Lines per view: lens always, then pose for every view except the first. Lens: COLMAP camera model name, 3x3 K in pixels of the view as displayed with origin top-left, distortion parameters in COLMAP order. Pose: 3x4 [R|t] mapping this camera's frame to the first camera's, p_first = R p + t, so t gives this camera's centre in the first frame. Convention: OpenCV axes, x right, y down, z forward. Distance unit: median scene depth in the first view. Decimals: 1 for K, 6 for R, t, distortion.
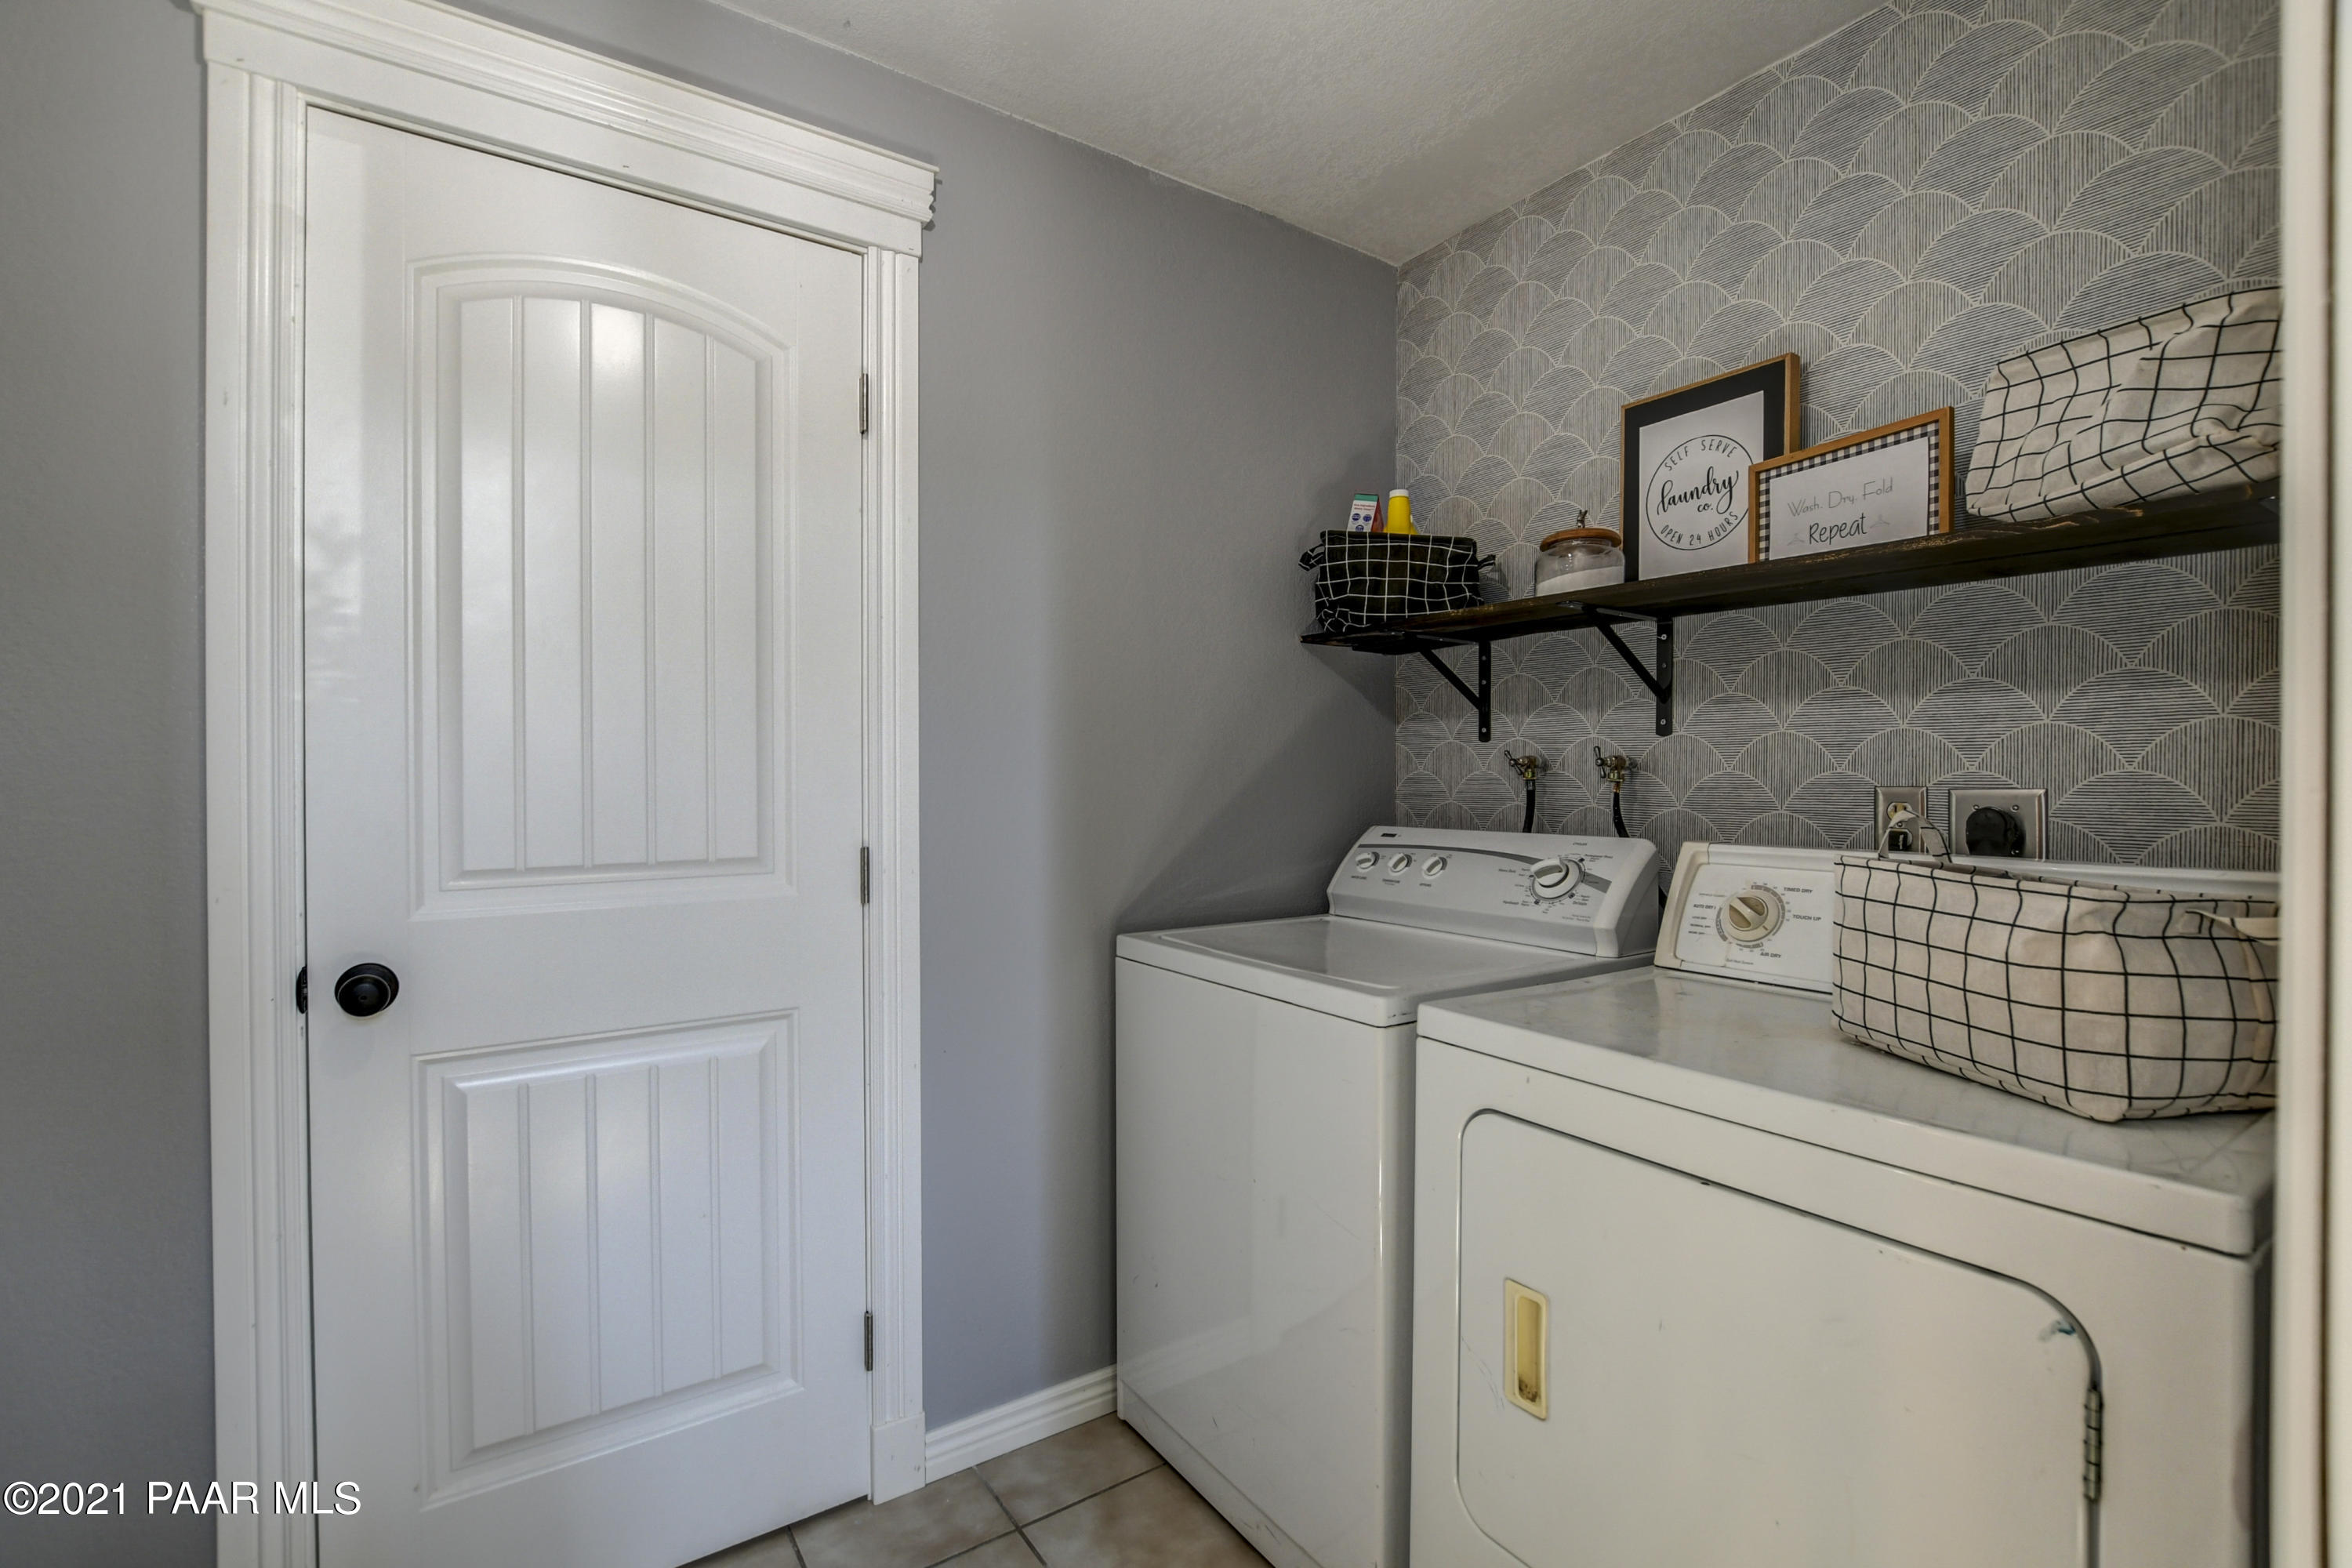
lens RADIAL K [[1048.9, 0, 1176.0], [0, 1048.9, 784.0], [0, 0, 1]] dist [-0.015780, 0.000734]
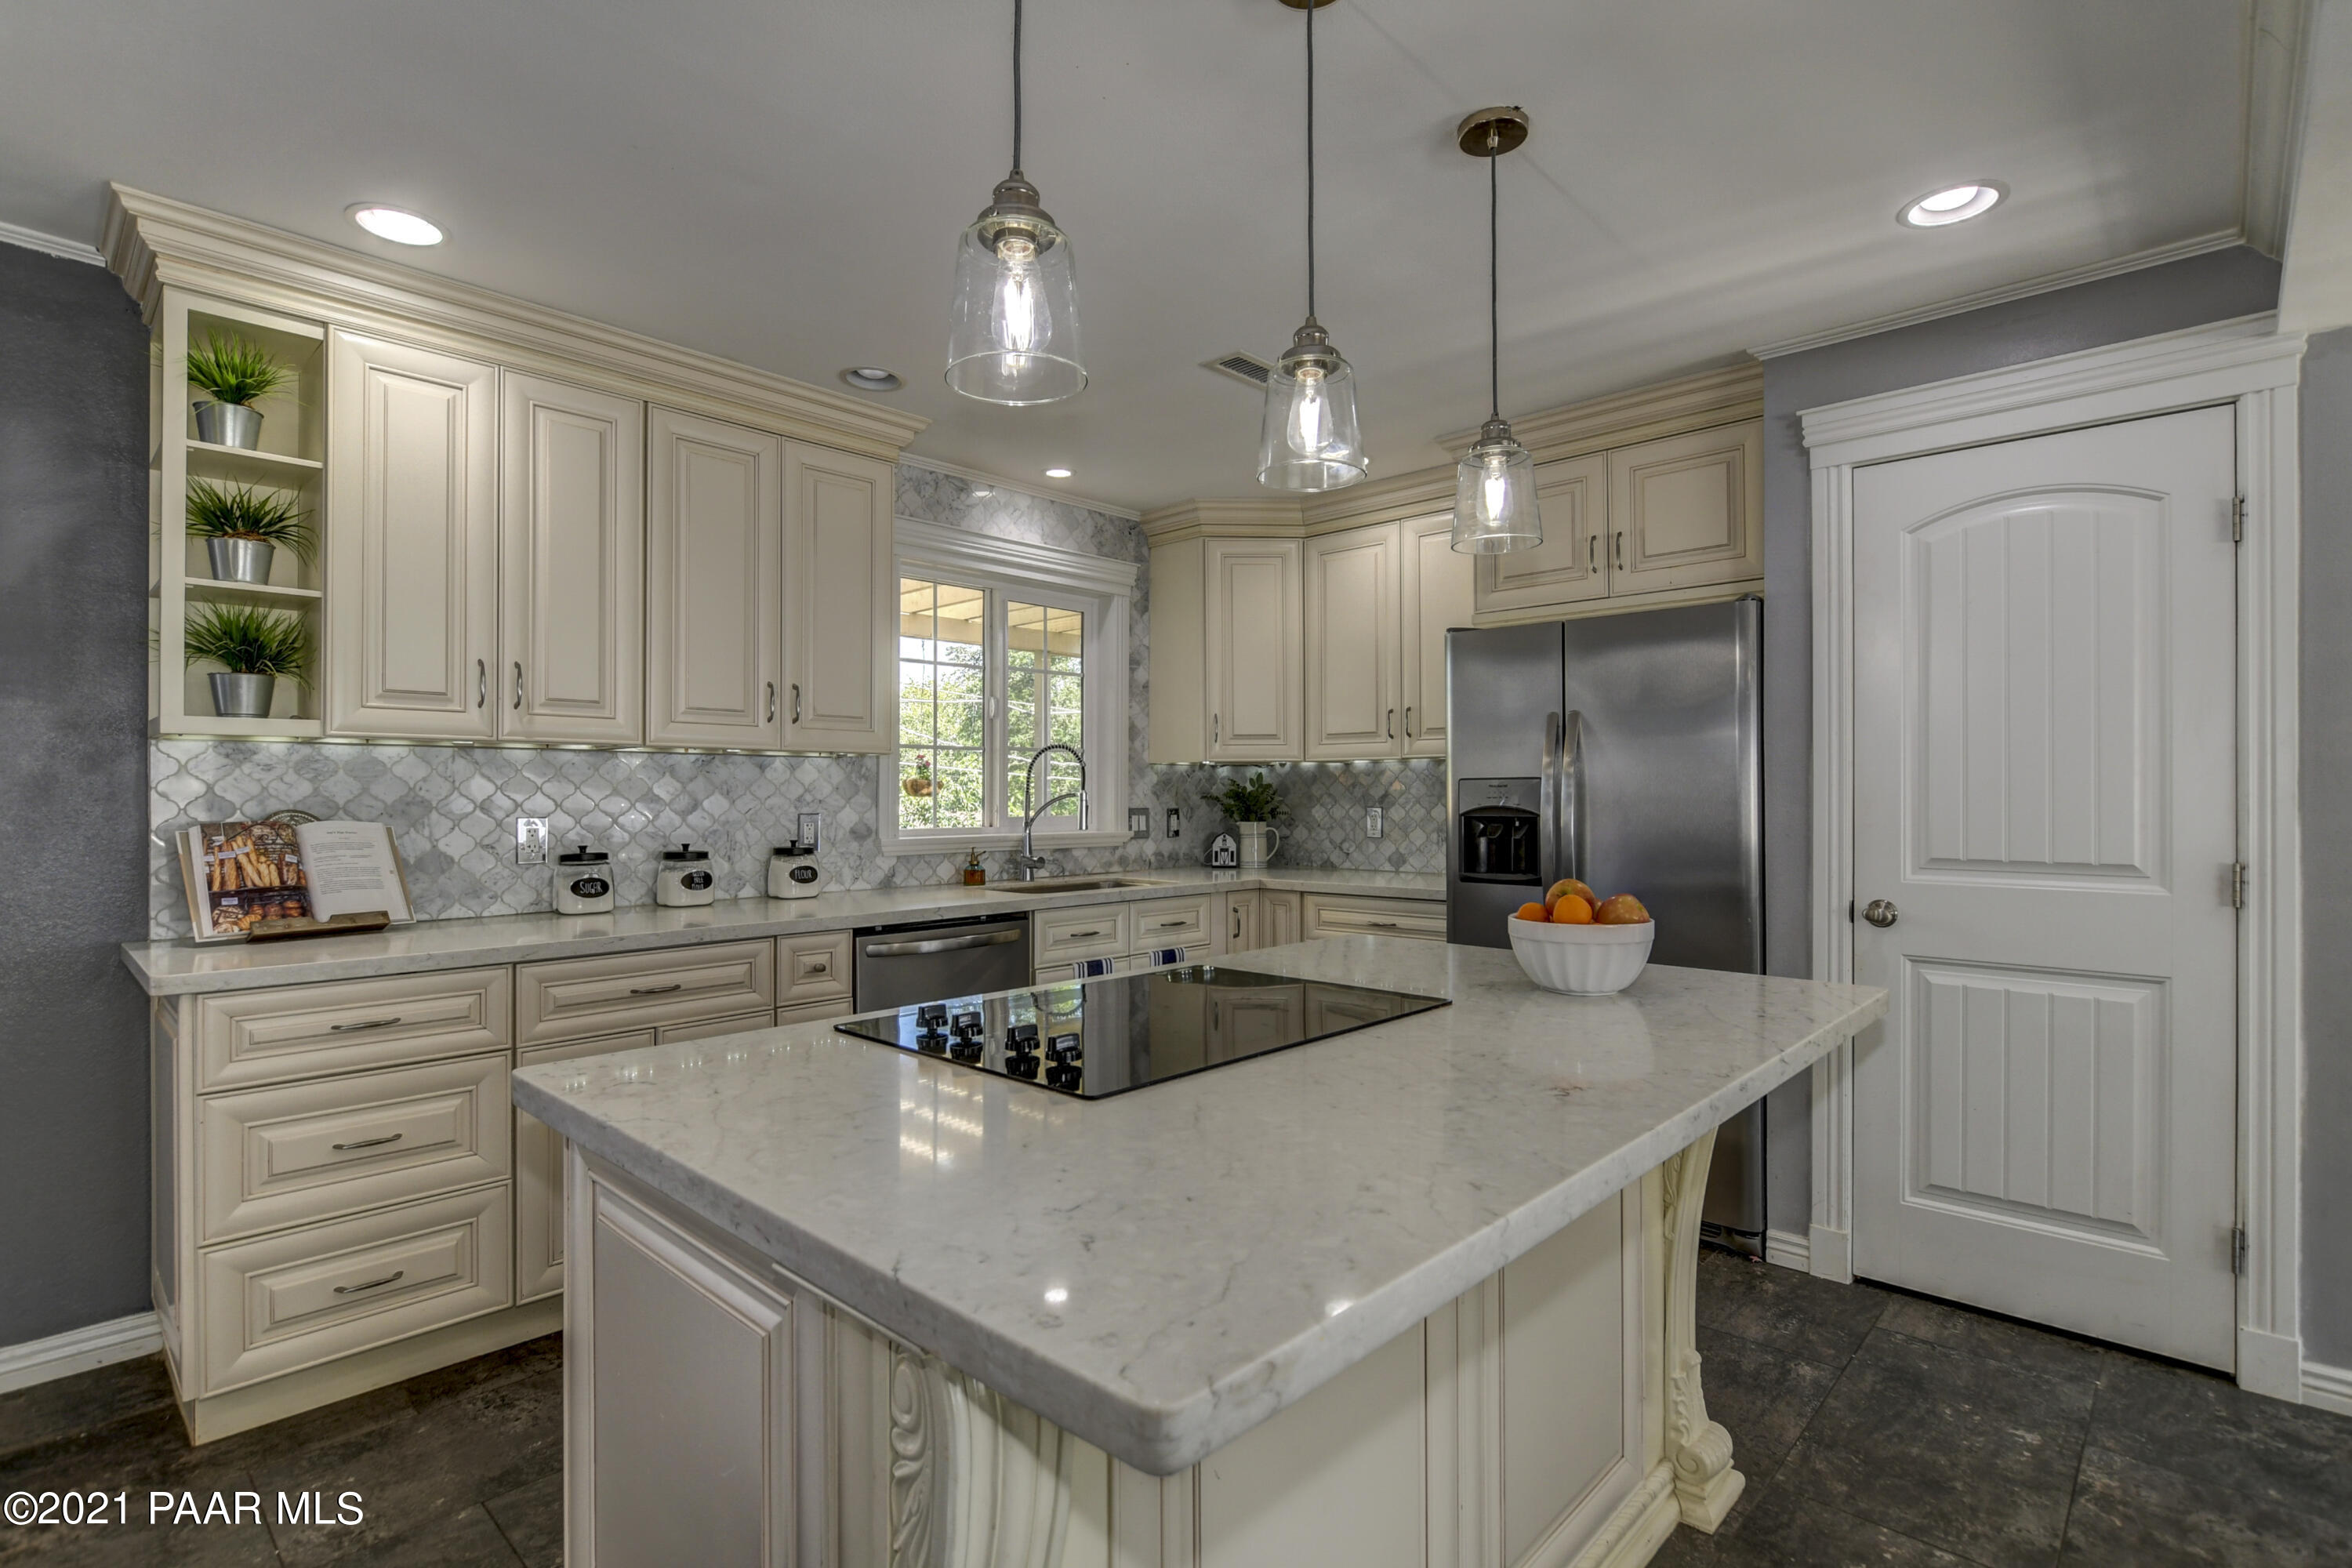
lens RADIAL K [[1121.6, 0, 1167.4], [0, 1121.6, 794.6], [0, 0, 1]] dist [-0.009819, 0.000388]
pose [[0.211353, 0.001230, -0.977409, 0.773184], [-0.007945, 0.999968, -0.000459, -0.015729], [0.977377, 0.007863, 0.211356, -0.586177]]
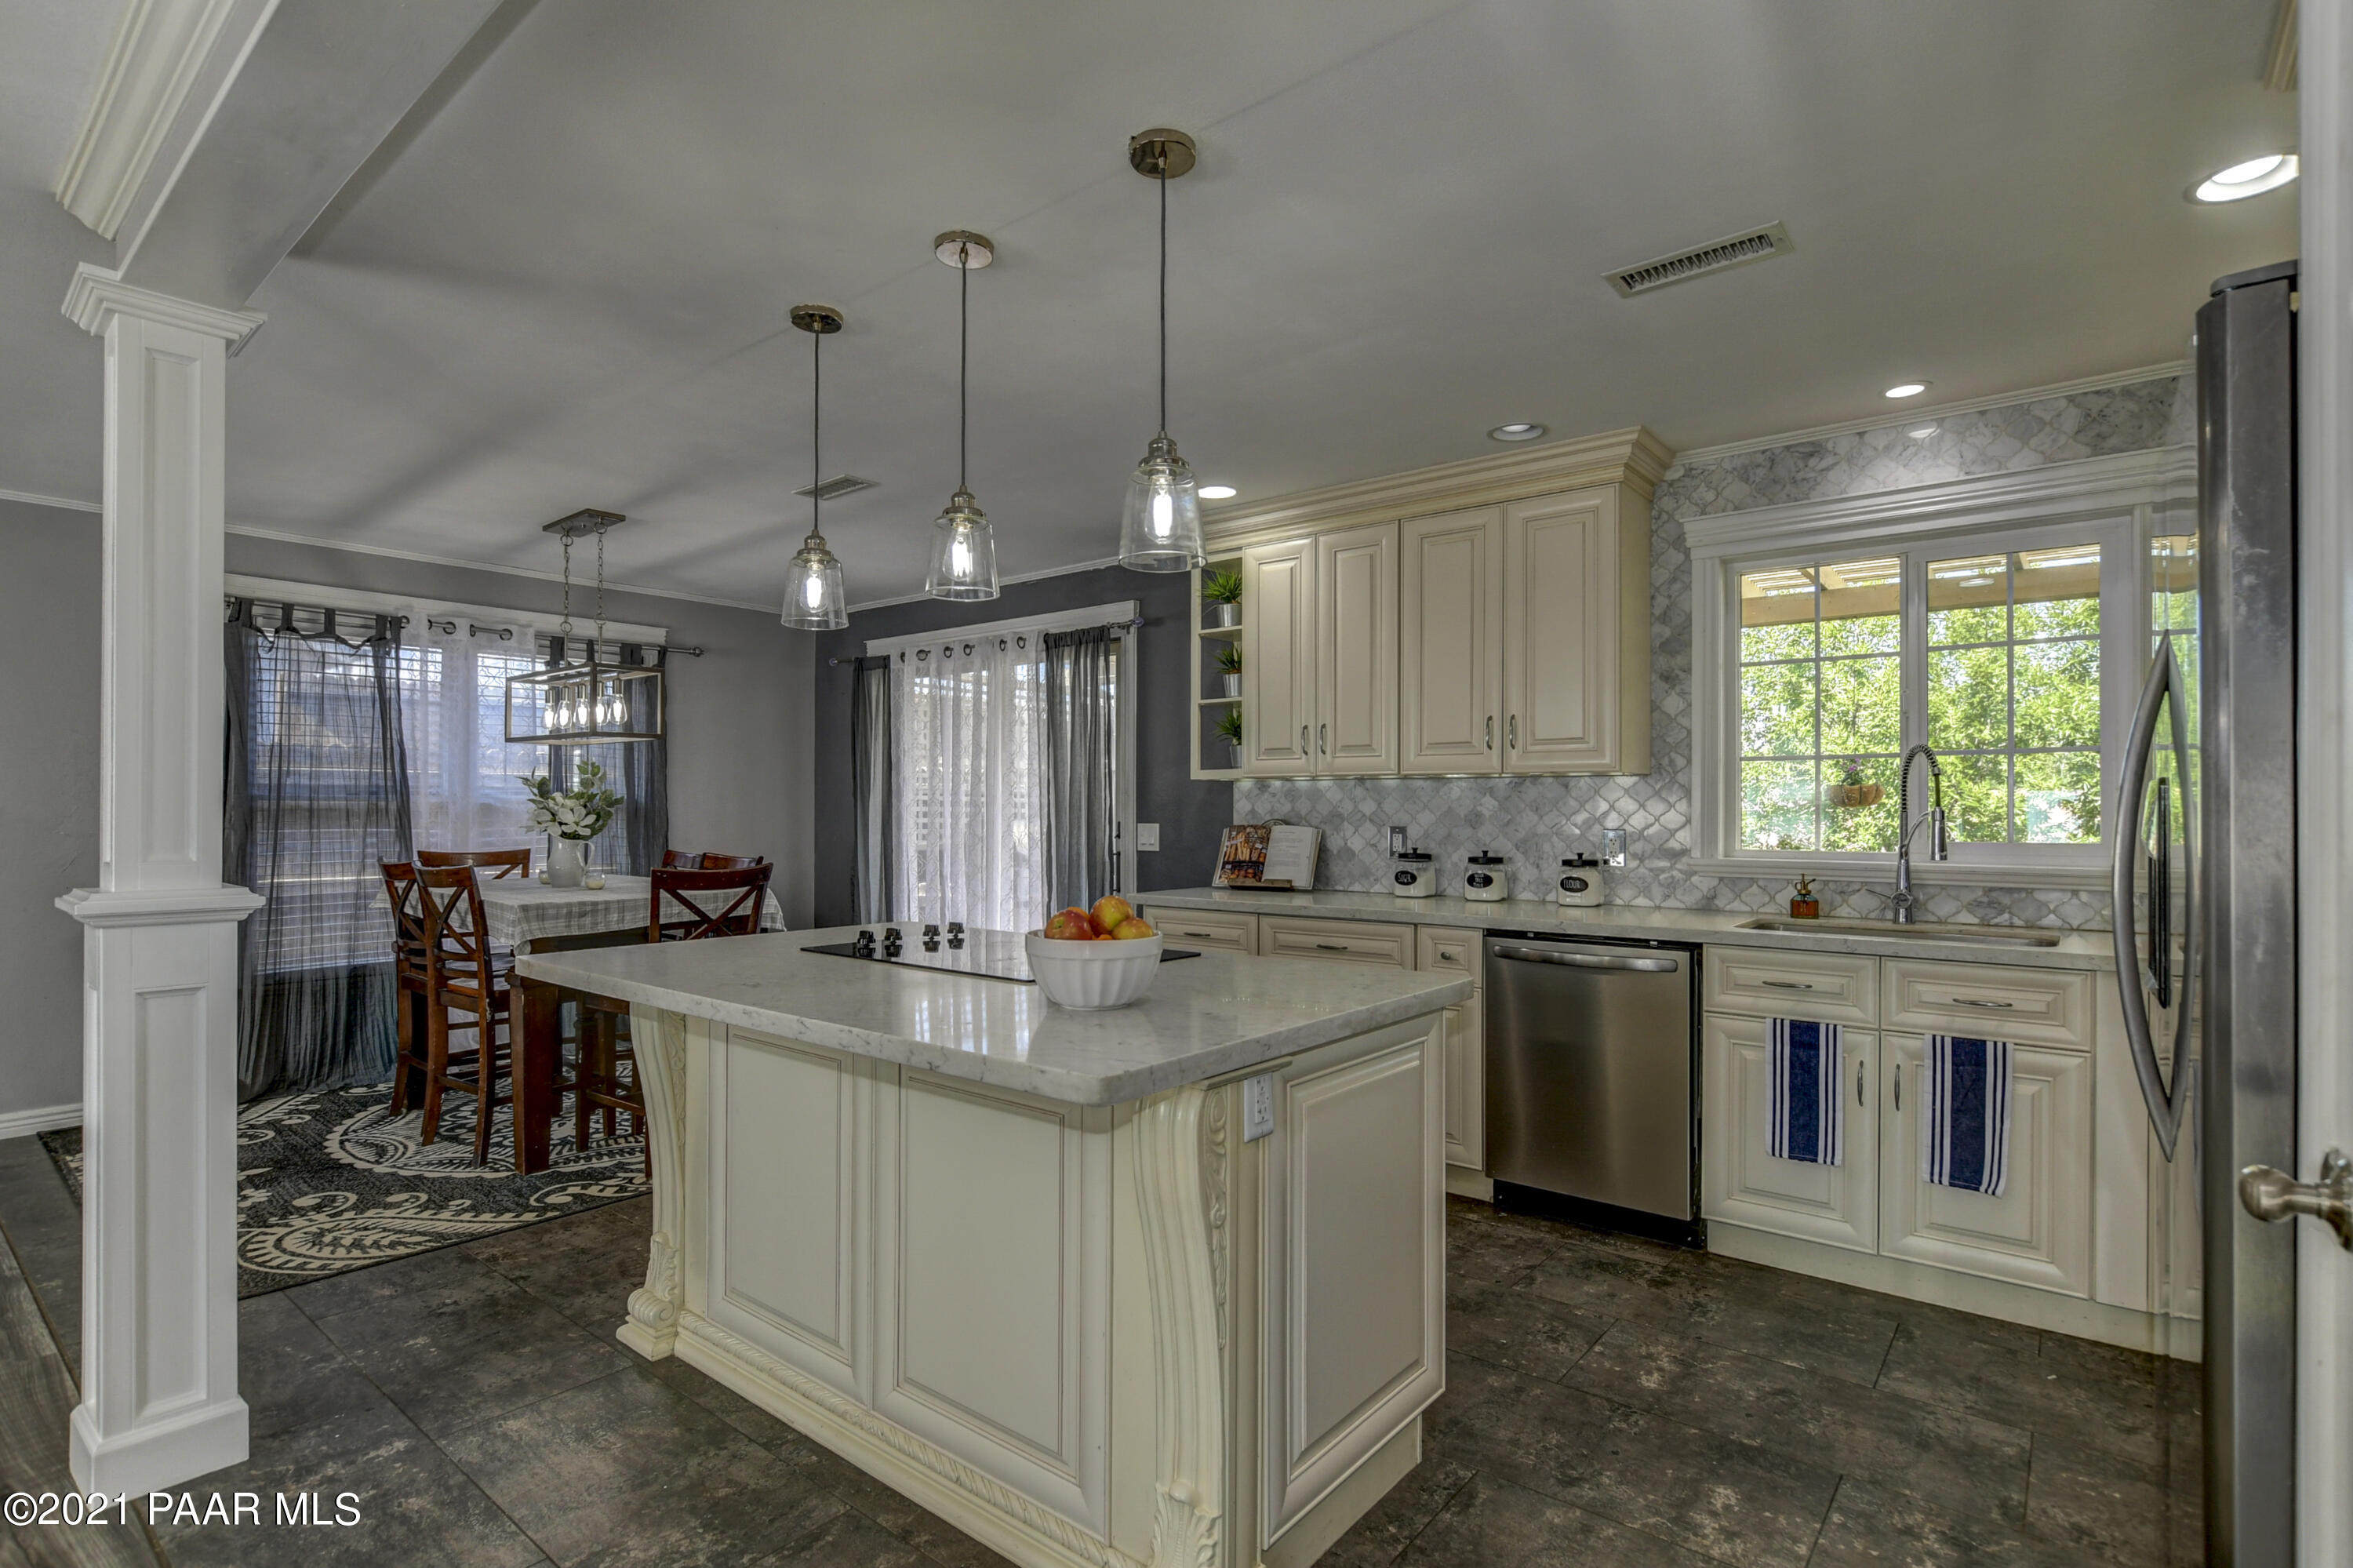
lens RADIAL K [[1119.1, 0, 1168.3], [0, 1119.1, 811.7], [0, 0, 1]] dist [-0.010249, 0.000673]
pose [[-0.958216, -0.001467, -0.286041, 0.019886], [-0.004383, 0.999945, 0.009556, -0.028545], [0.286011, 0.010410, -0.958170, 1.155089]]
